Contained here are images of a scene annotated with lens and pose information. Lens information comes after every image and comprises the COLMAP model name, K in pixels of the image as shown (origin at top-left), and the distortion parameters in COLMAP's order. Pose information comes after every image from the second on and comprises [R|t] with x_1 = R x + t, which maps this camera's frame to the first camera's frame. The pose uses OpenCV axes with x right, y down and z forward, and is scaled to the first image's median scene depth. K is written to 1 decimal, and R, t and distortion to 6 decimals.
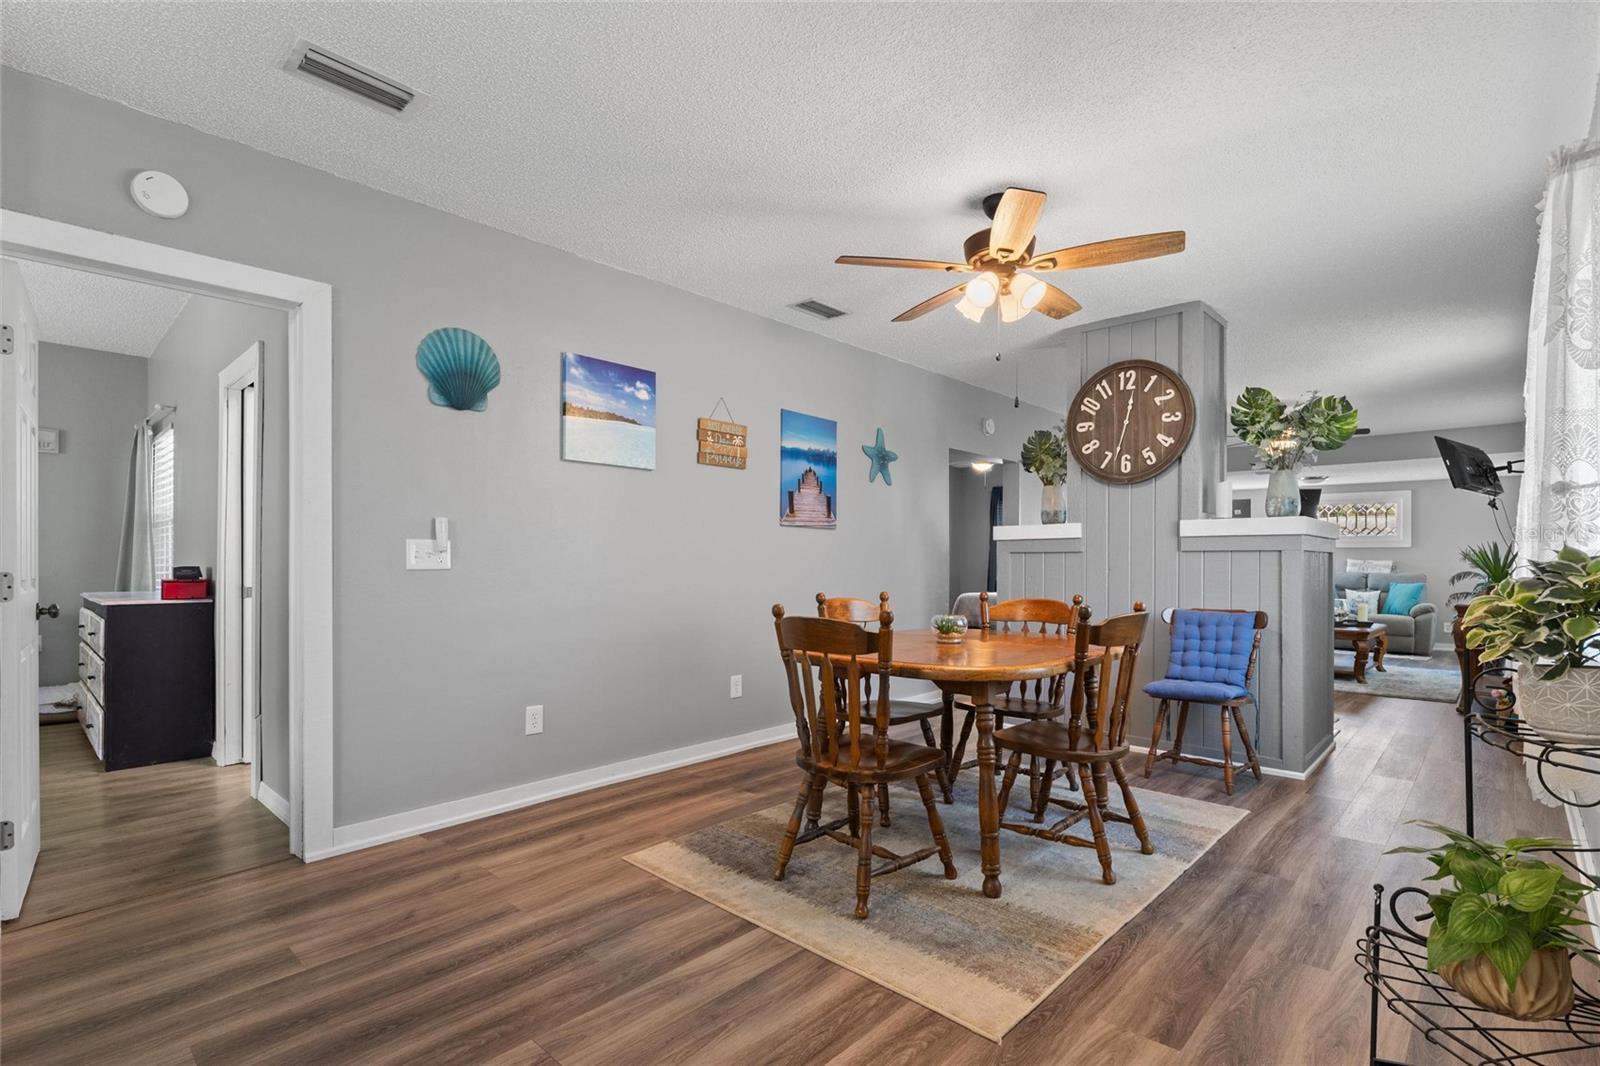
lens RADIAL K [[752.0, 0, 820.3], [0, 752.0, 566.2], [0, 0, 1]] dist [0.004292, 0.000027]
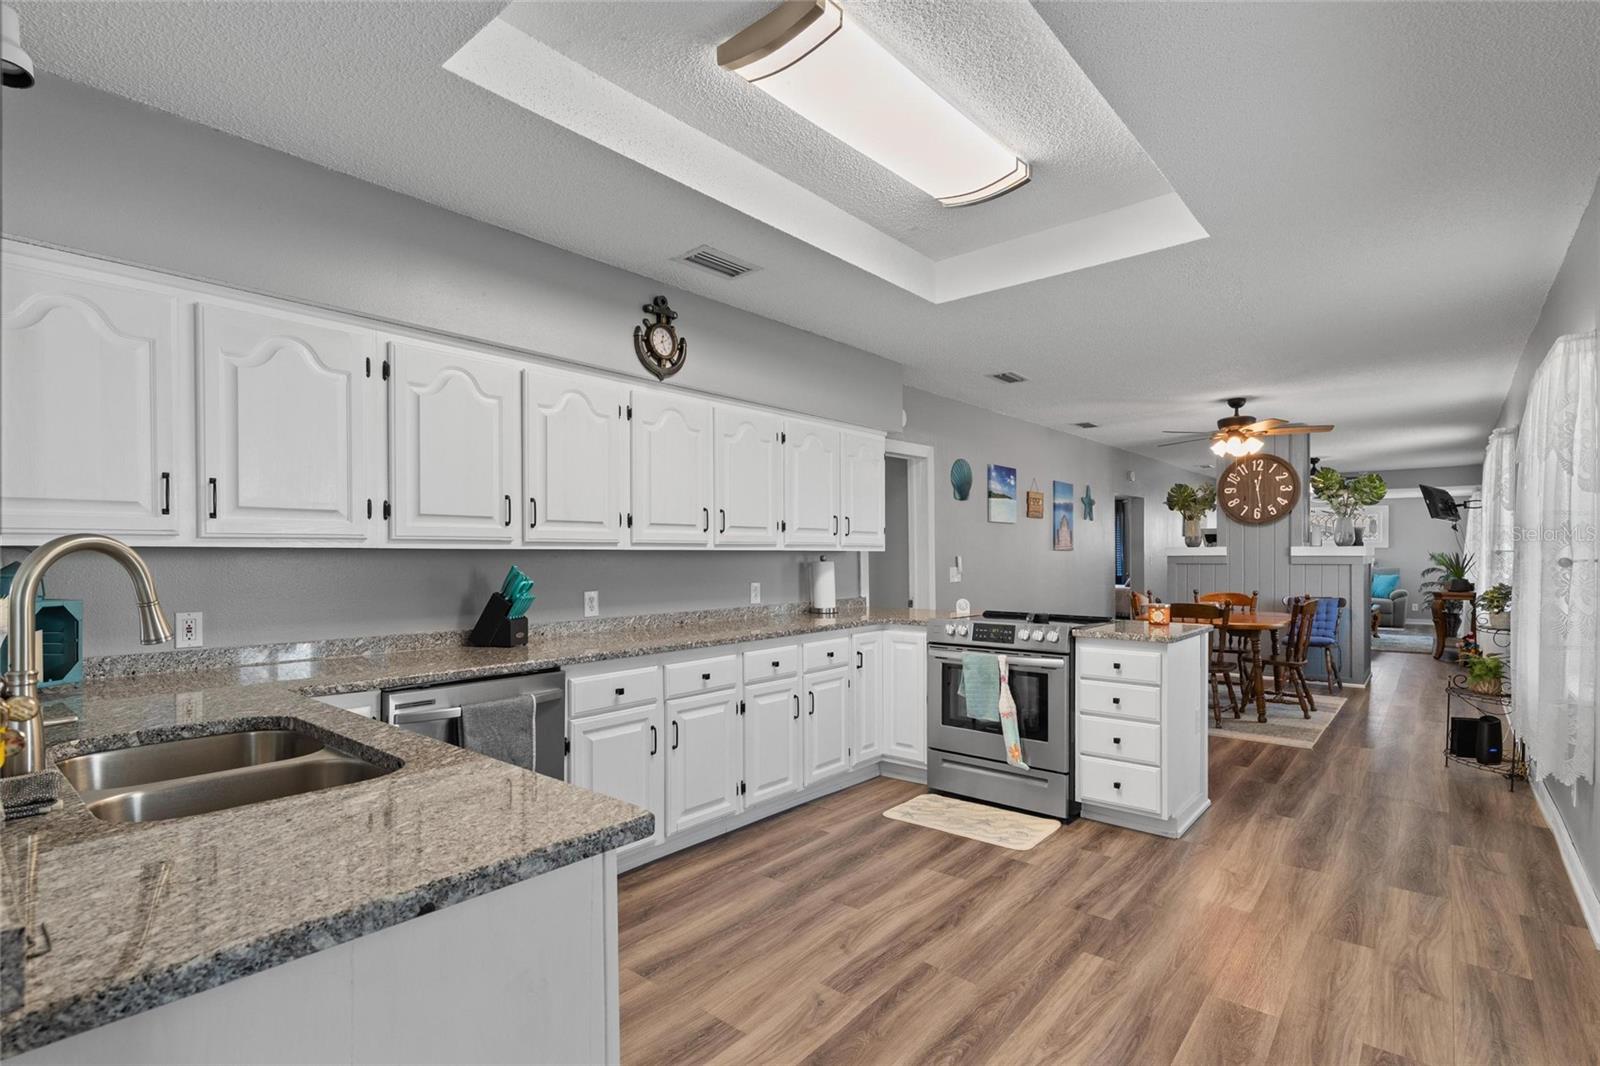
lens RADIAL K [[752.0, 0, 825.6], [0, 752.0, 563.1], [0, 0, 1]] dist [0.004292, 0.000027]
pose [[0.998636, -0.009571, 0.051325, -0.689235], [0.009072, 0.999909, 0.009945, -0.049268], [-0.051416, -0.009466, 0.998632, -0.694299]]
